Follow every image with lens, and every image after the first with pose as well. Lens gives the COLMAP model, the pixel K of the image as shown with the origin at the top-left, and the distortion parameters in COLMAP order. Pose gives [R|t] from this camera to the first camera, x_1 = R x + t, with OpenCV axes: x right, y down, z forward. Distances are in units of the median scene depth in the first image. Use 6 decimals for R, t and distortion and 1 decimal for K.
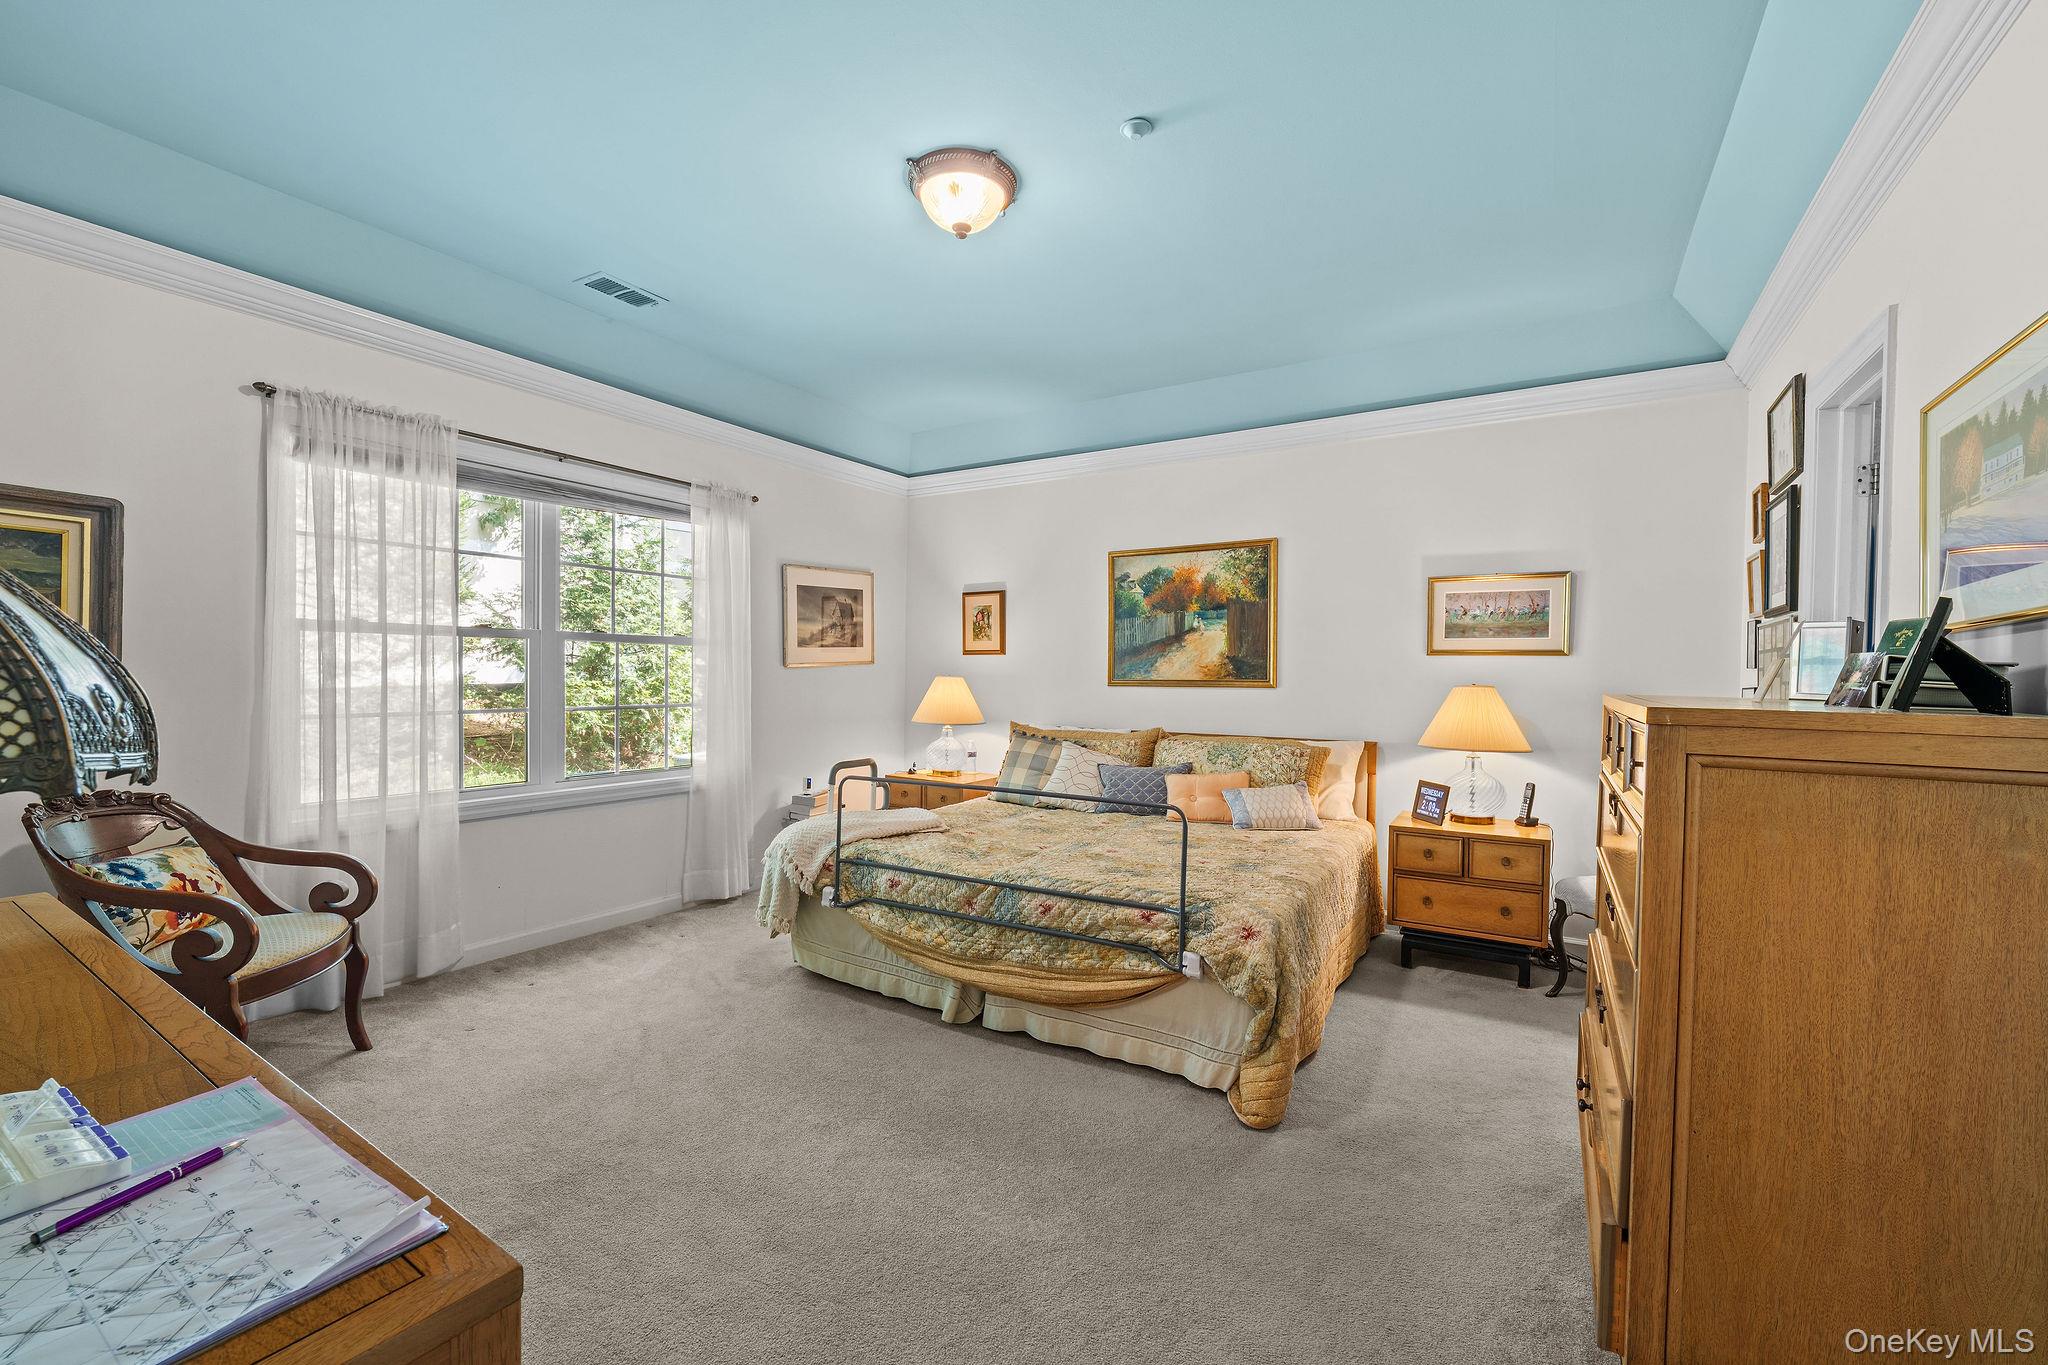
lens RADIAL K [[842.8, 0, 1020.6], [0, 842.8, 685.5], [0, 0, 1]] dist [0.000847, 0.000205]
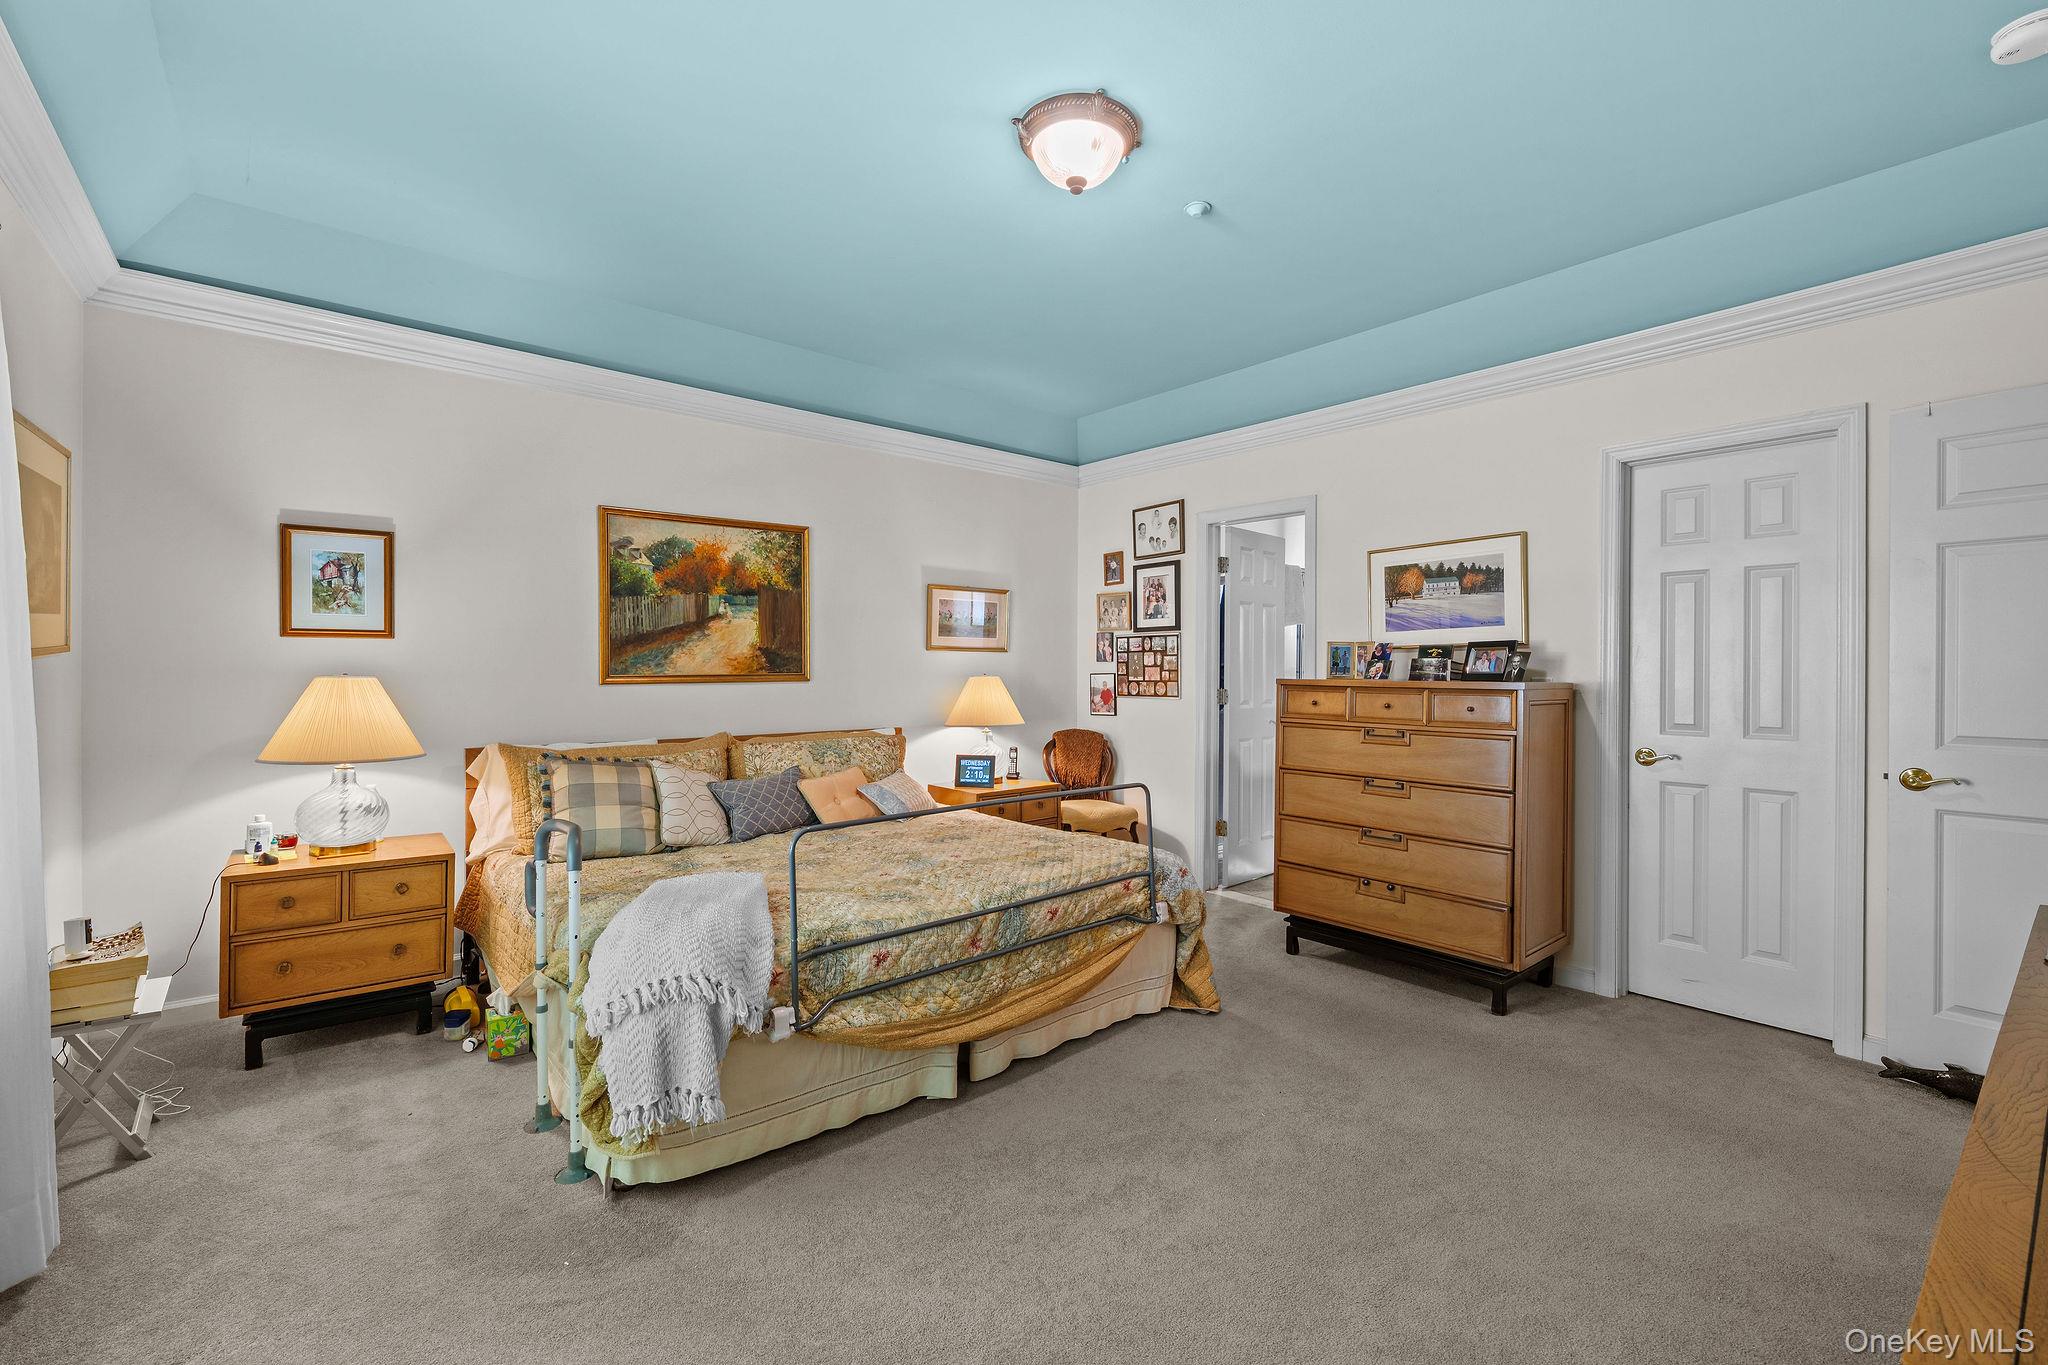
lens RADIAL K [[884.5, 0, 1026.9], [0, 884.5, 672.2], [0, 0, 1]] dist [-0.000383, 0.000114]
pose [[0.300251, -0.014750, 0.953746, -0.594672], [0.015260, 0.999827, 0.010659, -0.014727], [-0.953738, 0.011354, 0.300424, 0.454645]]
